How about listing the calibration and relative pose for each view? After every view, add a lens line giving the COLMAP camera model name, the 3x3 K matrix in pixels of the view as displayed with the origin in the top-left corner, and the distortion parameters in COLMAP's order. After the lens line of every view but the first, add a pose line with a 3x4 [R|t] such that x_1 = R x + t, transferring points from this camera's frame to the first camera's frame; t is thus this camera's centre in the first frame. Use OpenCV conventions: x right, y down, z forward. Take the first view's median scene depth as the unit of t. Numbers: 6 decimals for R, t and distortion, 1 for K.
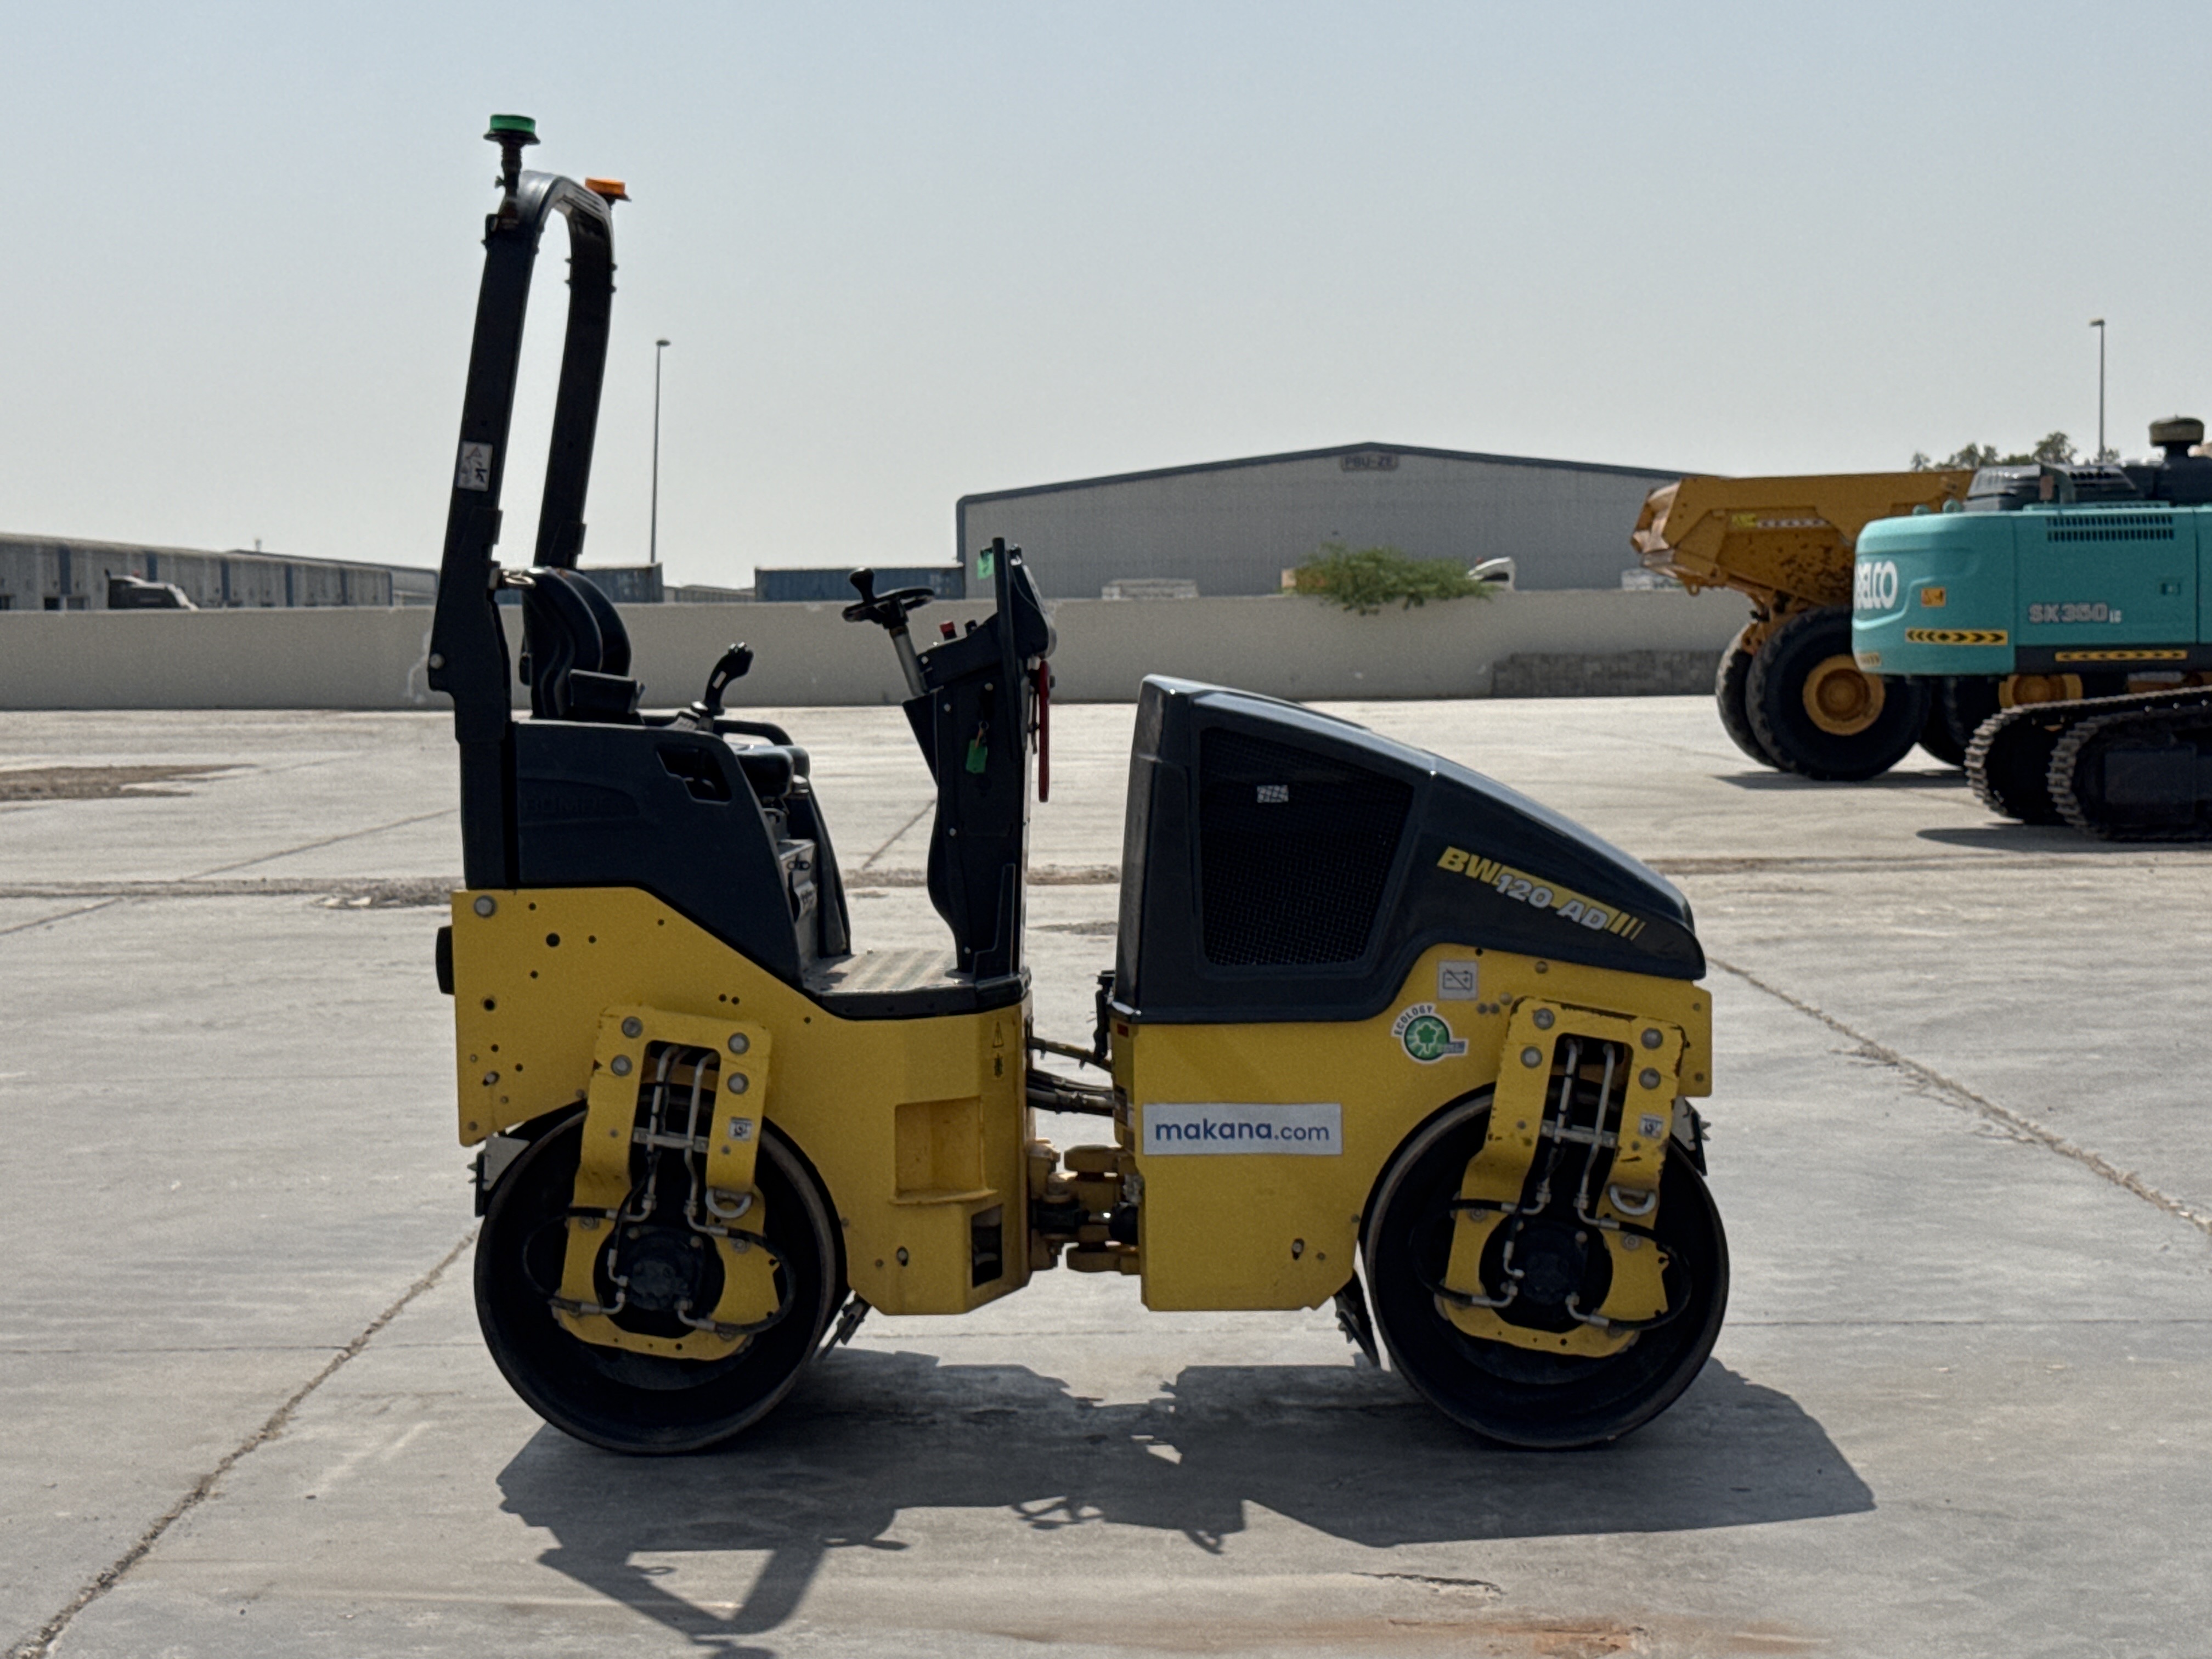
lens RADIAL K [[3779.3, 0, 1106.0], [0, 3779.3, 829.5], [0, 0, 1]] dist [0.023386, 0.104334]
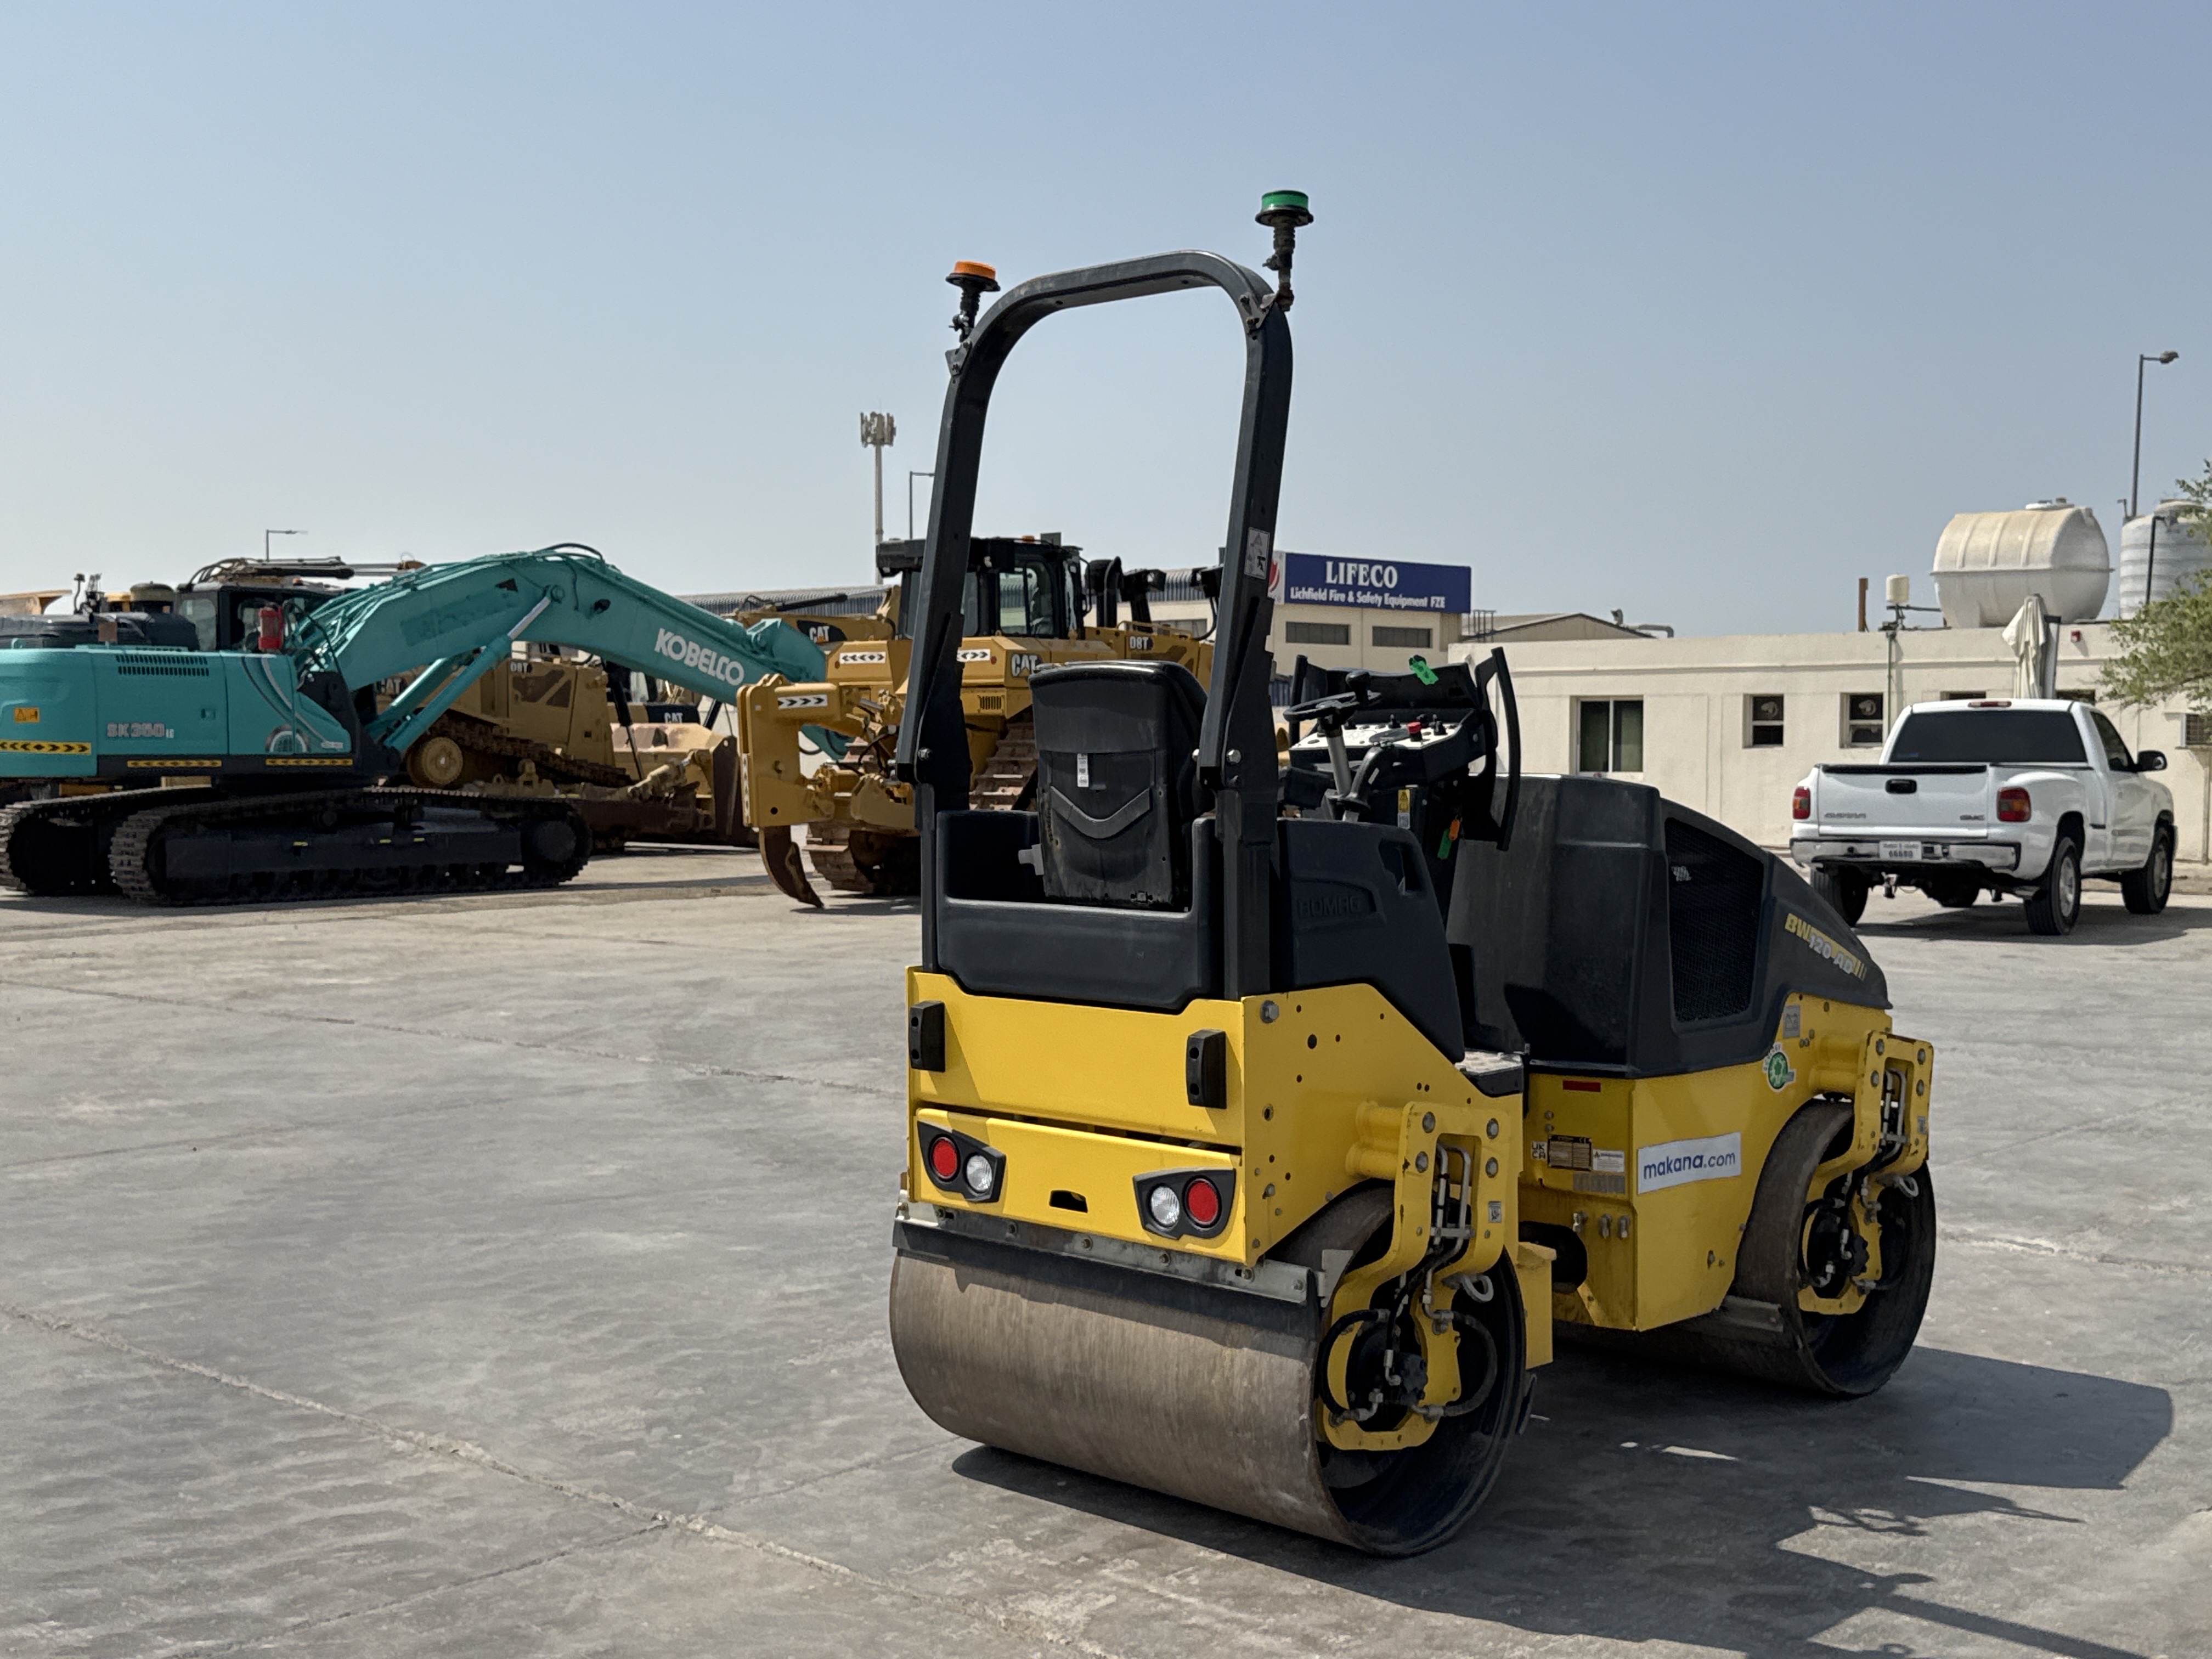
lens RADIAL K [[2589.2, 0, 1106.0], [0, 2589.2, 829.5], [0, 0, 1]] dist [0.086402, 0.011379]
pose [[0.675806, -0.012000, 0.736982, -0.179889], [0.028396, 0.999549, -0.009763, -0.005396], [-0.736533, 0.027525, 0.675842, 0.156816]]
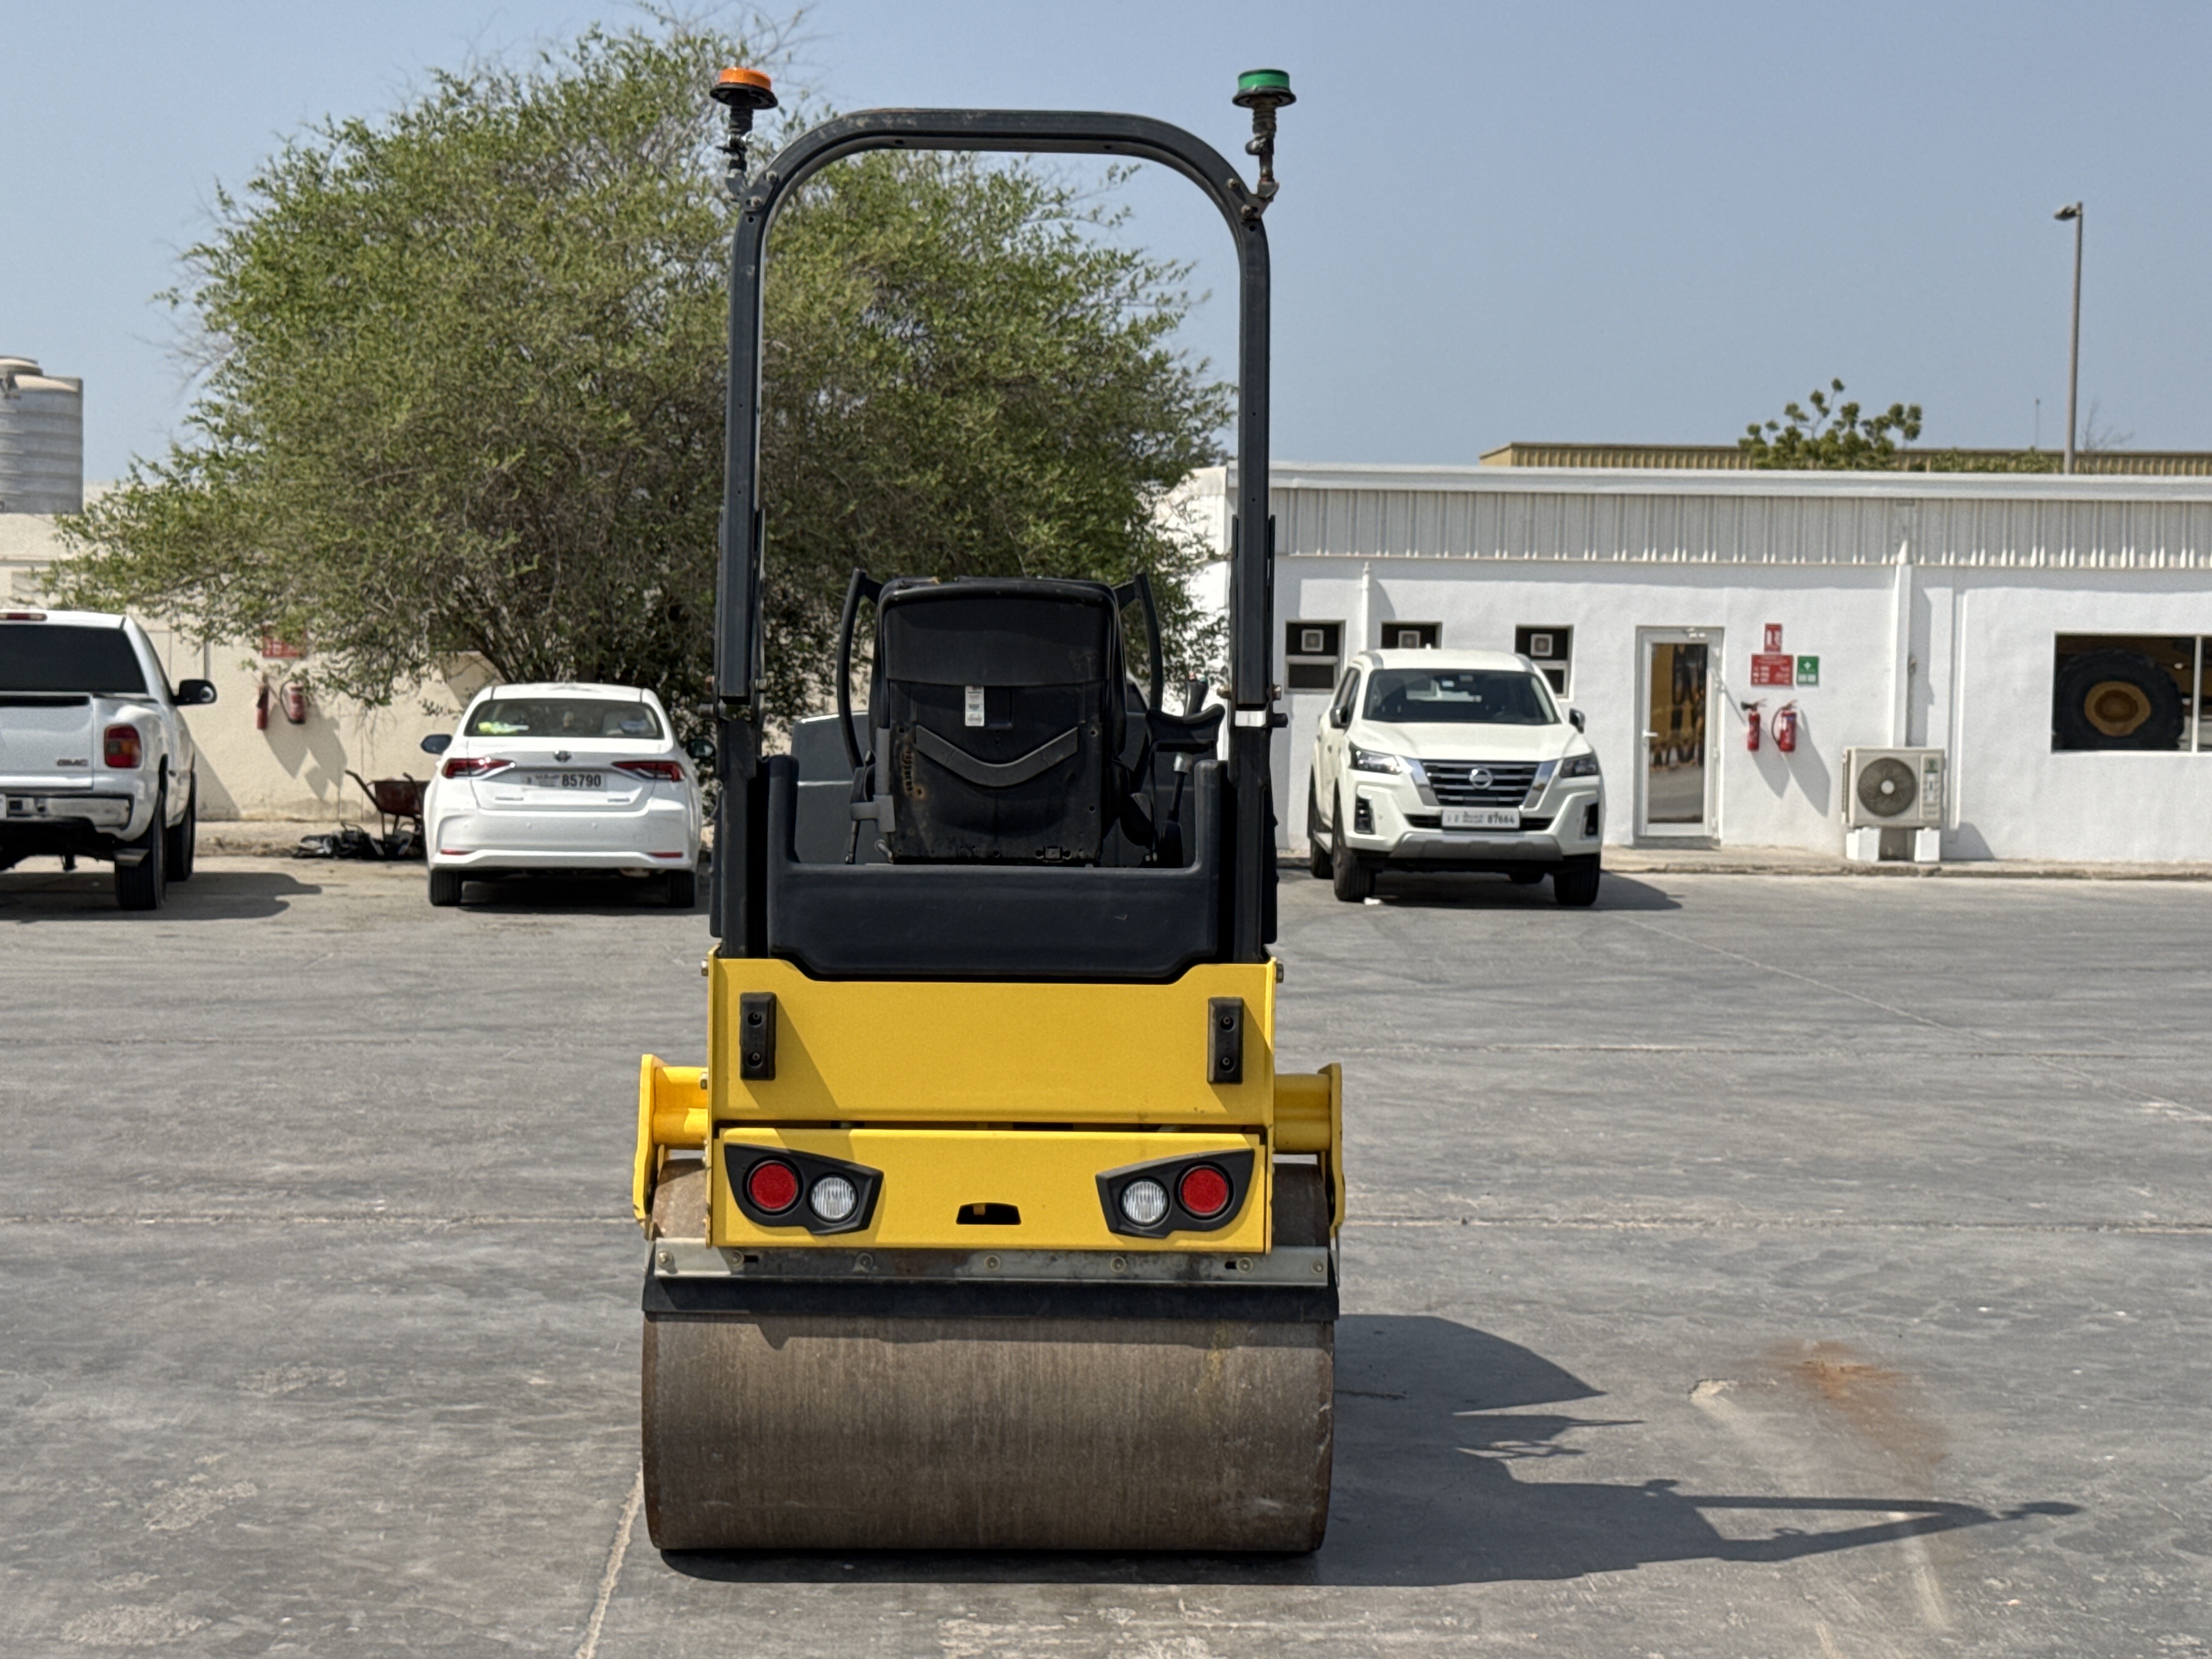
lens RADIAL K [[3553.6, 0, 1106.0], [0, 3553.6, 829.5], [0, 0, 1]] dist [0.009823, -0.036071]
pose [[-0.091899, -0.028548, 0.995359, -0.262283], [0.033820, 0.998923, 0.031772, -0.010794], [-0.995194, 0.036583, -0.090835, 0.301455]]
